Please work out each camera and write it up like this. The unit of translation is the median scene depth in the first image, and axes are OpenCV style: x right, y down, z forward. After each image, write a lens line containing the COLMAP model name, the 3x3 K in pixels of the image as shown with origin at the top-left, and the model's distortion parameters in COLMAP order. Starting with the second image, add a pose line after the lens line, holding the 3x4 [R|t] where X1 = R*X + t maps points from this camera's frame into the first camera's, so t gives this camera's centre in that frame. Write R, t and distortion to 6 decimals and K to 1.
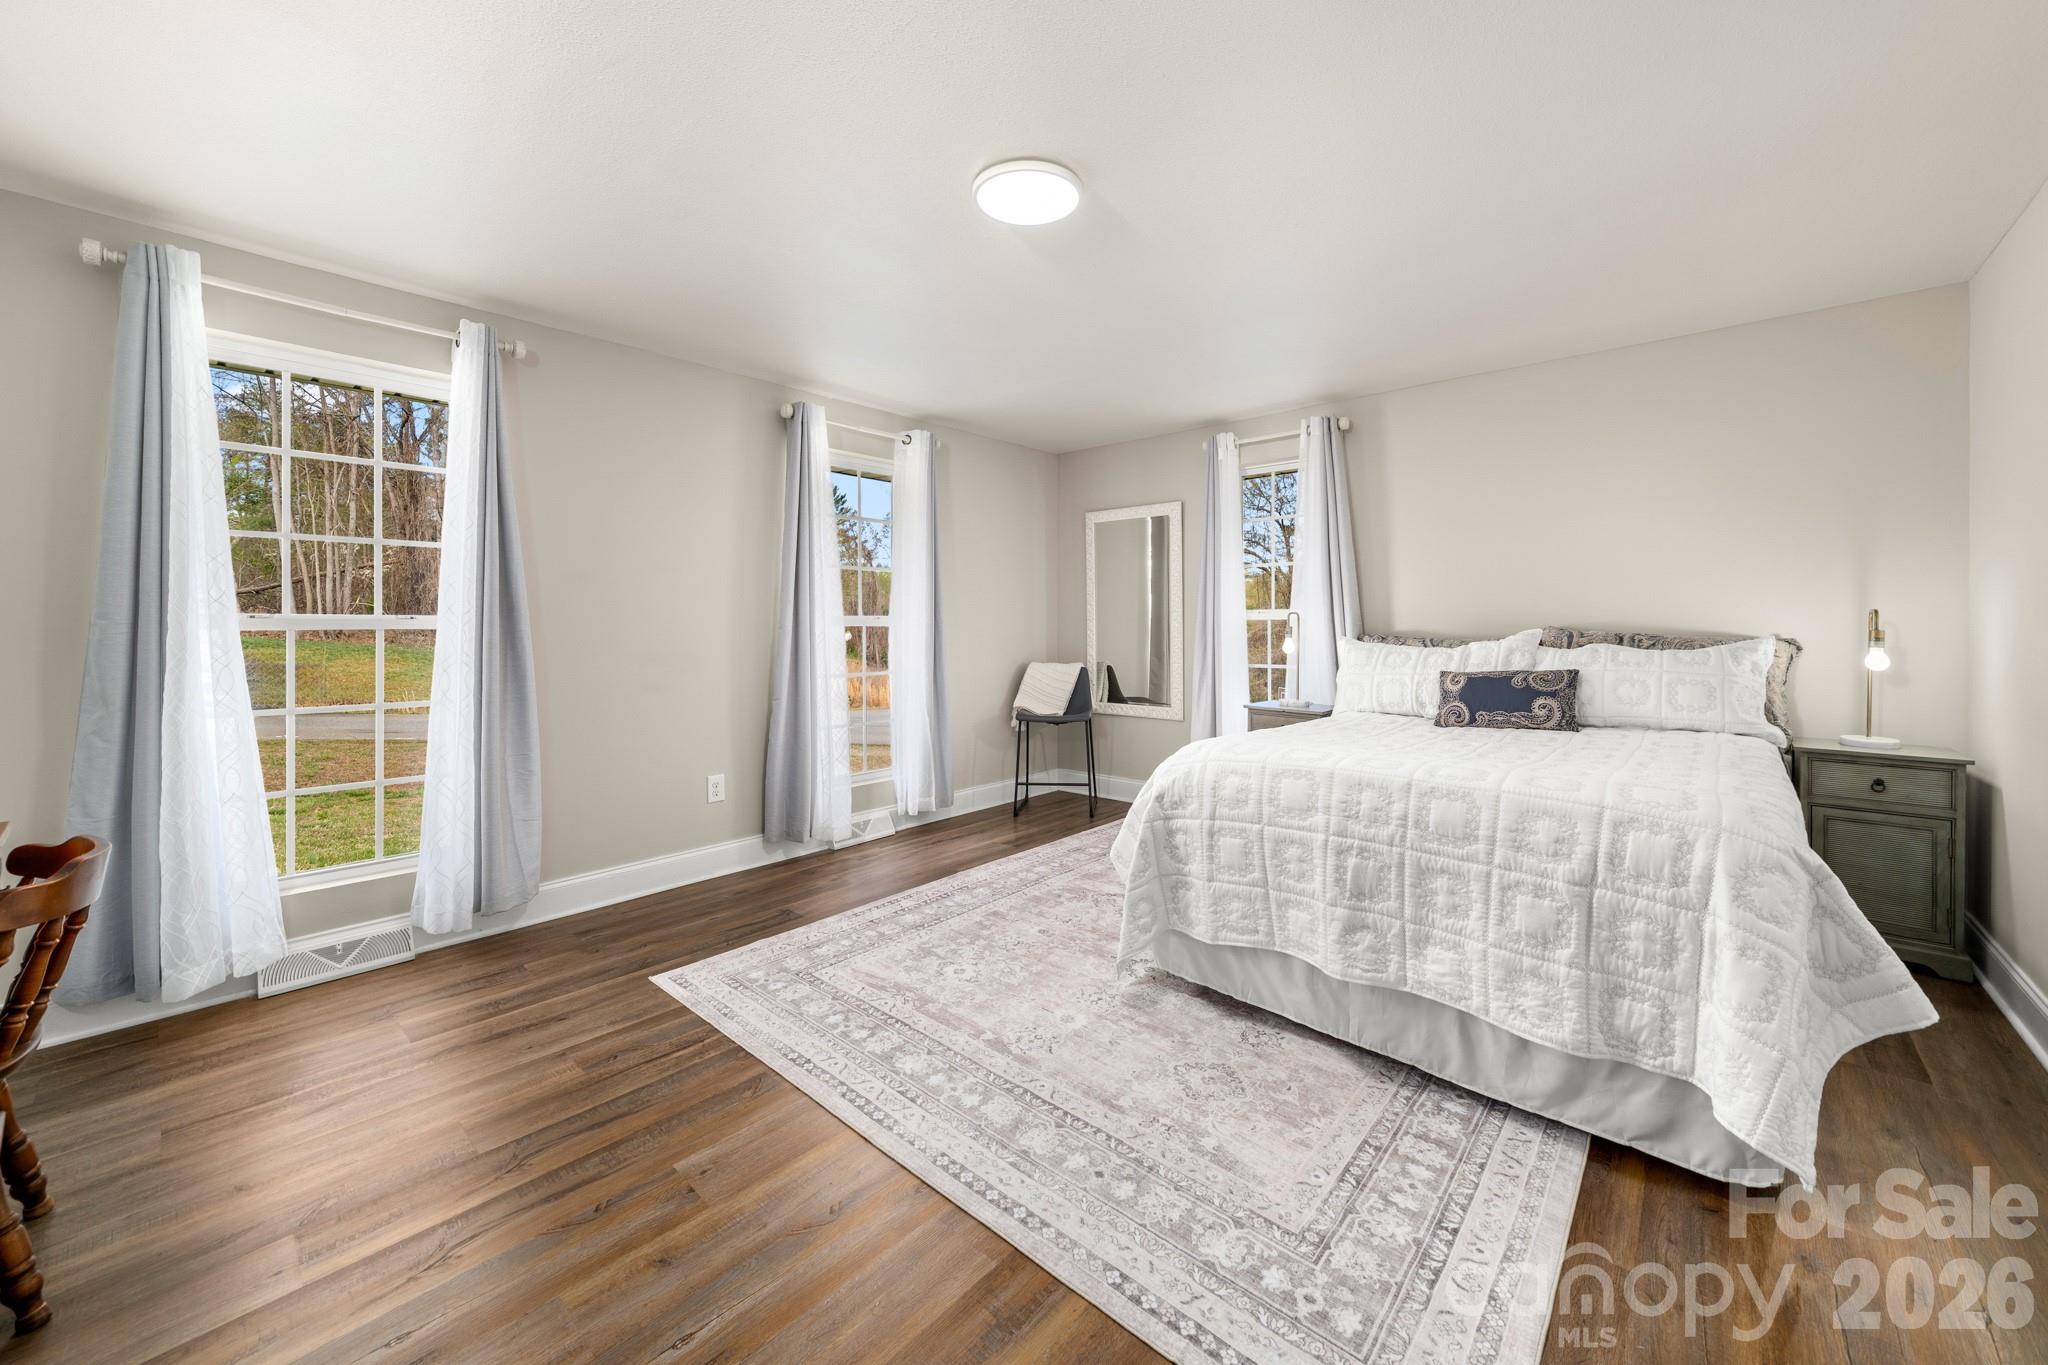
lens RADIAL K [[767.9, 0, 1046.9], [0, 767.9, 634.6], [0, 0, 1]] dist [-0.006684, 0.000031]
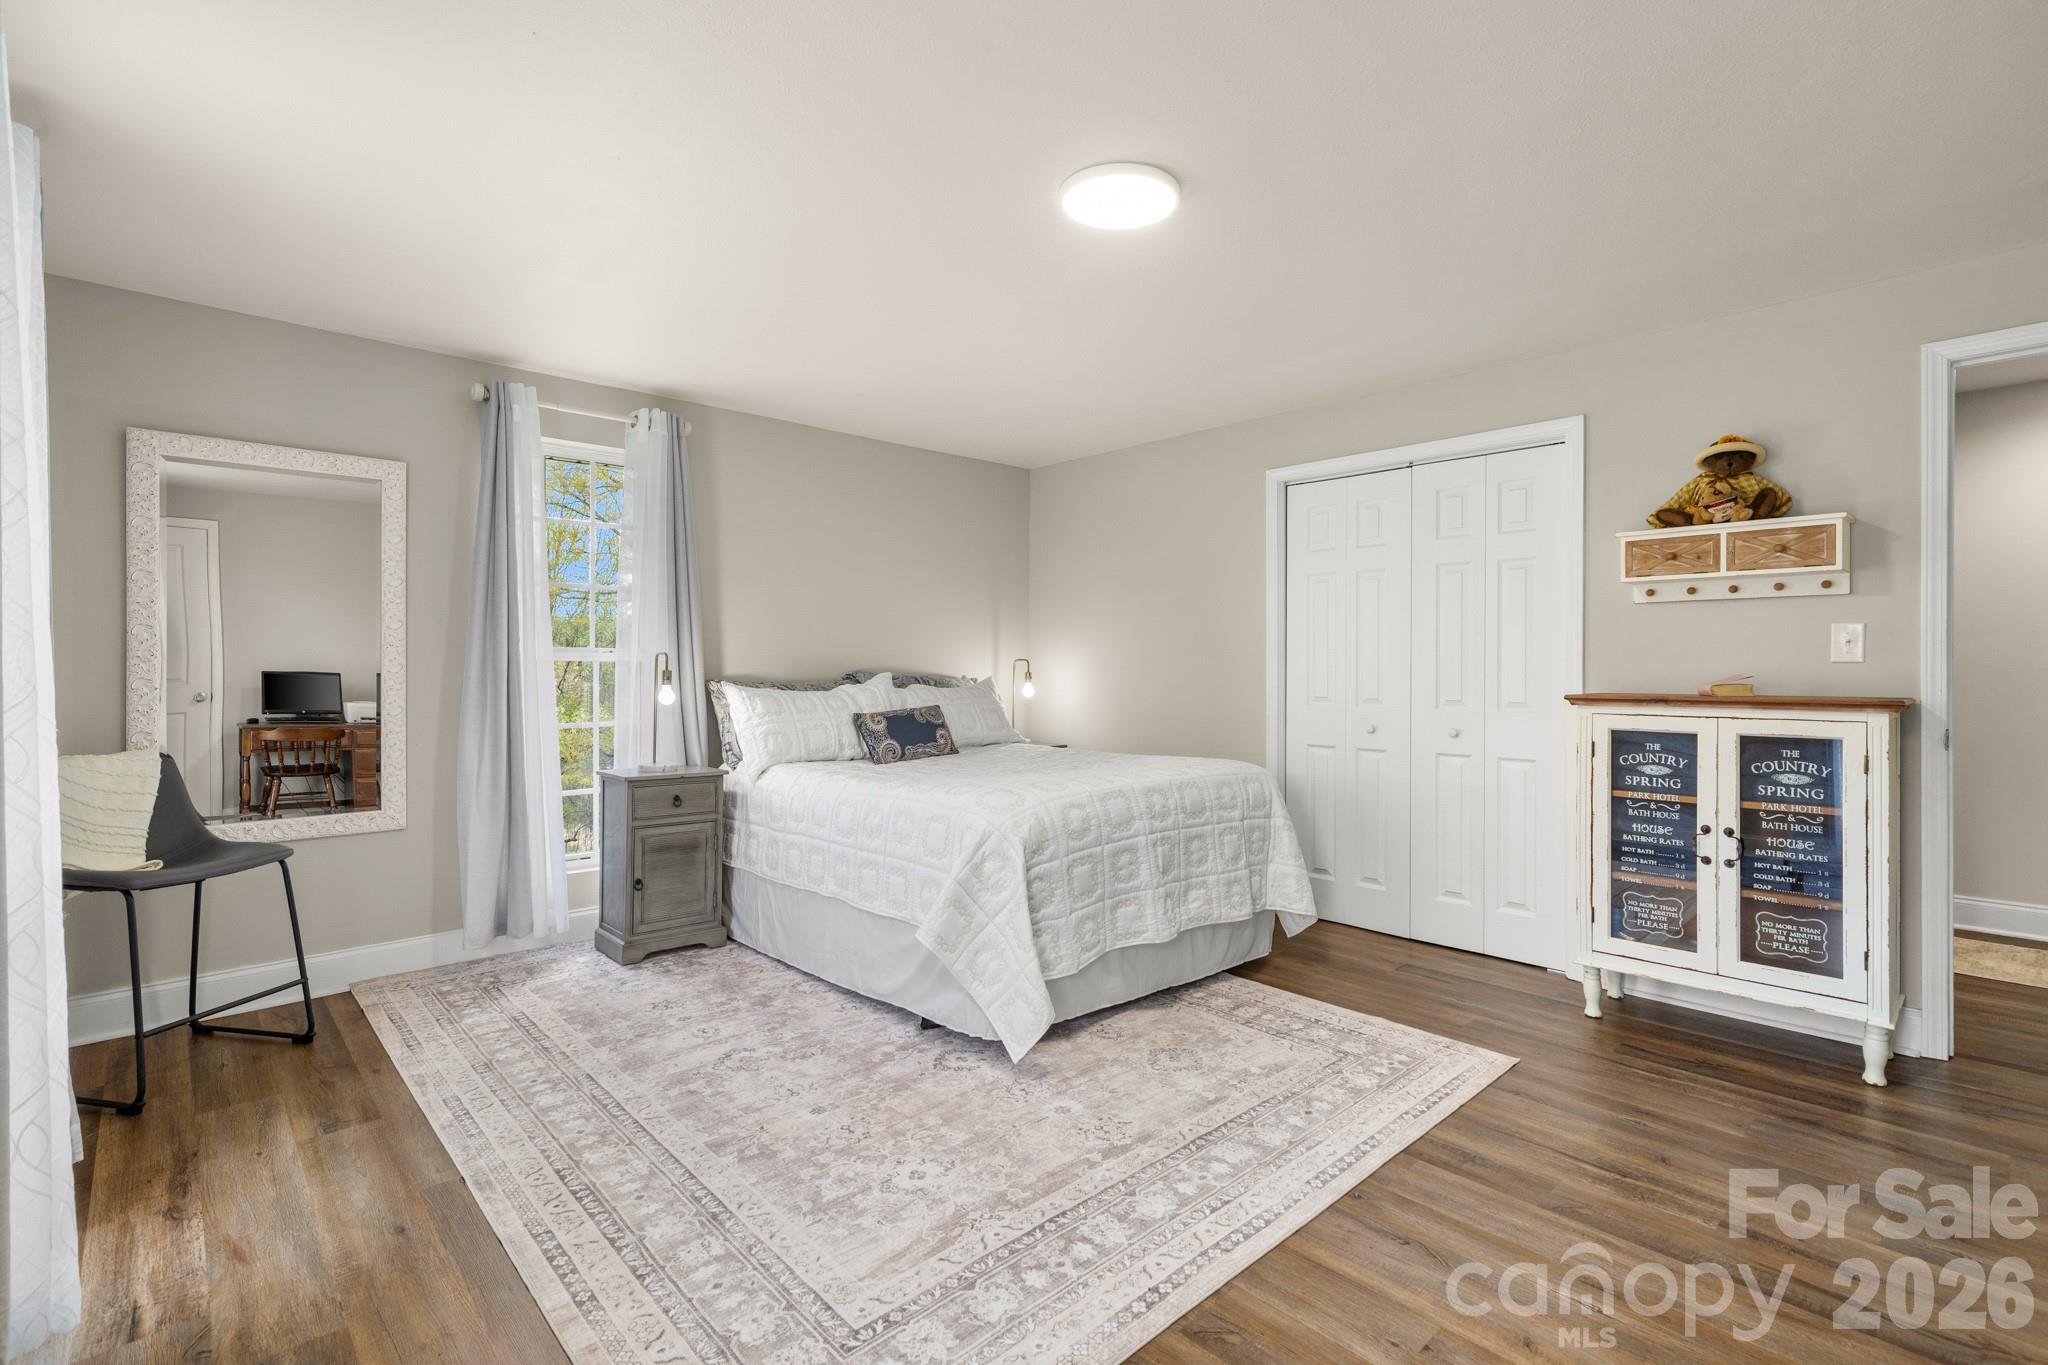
lens RADIAL K [[943.5, 0, 1025.5], [0, 943.5, 670.8], [0, 0, 1]] dist [0.001100, 0.000147]
pose [[0.104189, -0.003486, 0.994551, -1.082162], [0.012107, 0.999924, 0.002237, -0.014749], [-0.994484, 0.011808, 0.104223, 0.930211]]
